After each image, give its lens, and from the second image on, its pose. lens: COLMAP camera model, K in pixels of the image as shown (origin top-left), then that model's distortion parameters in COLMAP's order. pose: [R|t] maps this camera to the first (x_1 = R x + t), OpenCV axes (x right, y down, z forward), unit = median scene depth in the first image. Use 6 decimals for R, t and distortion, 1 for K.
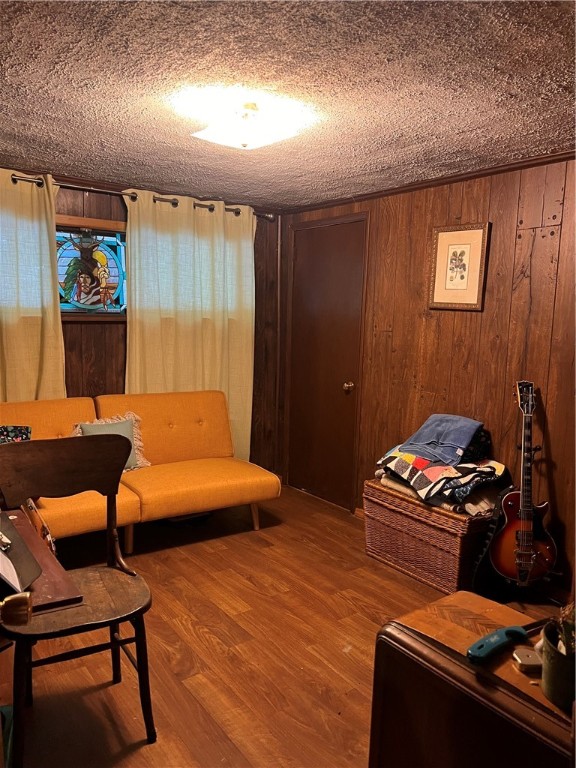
lens RADIAL K [[575.7, 0, 284.8], [0, 575.7, 382.6], [0, 0, 1]] dist [0.003904, -0.002651]
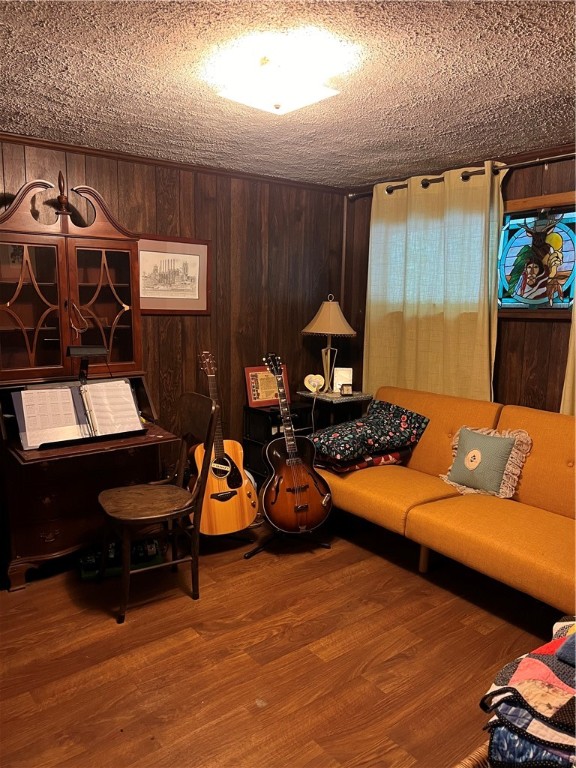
lens RADIAL K [[575.7, 0, 284.9], [0, 575.7, 386.8], [0, 0, 1]] dist [0.003904, -0.002651]
pose [[0.027891, 0.119607, -0.992430, 0.517525], [-0.133997, 0.984303, 0.114861, -0.057183], [0.990589, 0.129779, 0.043480, 0.626263]]
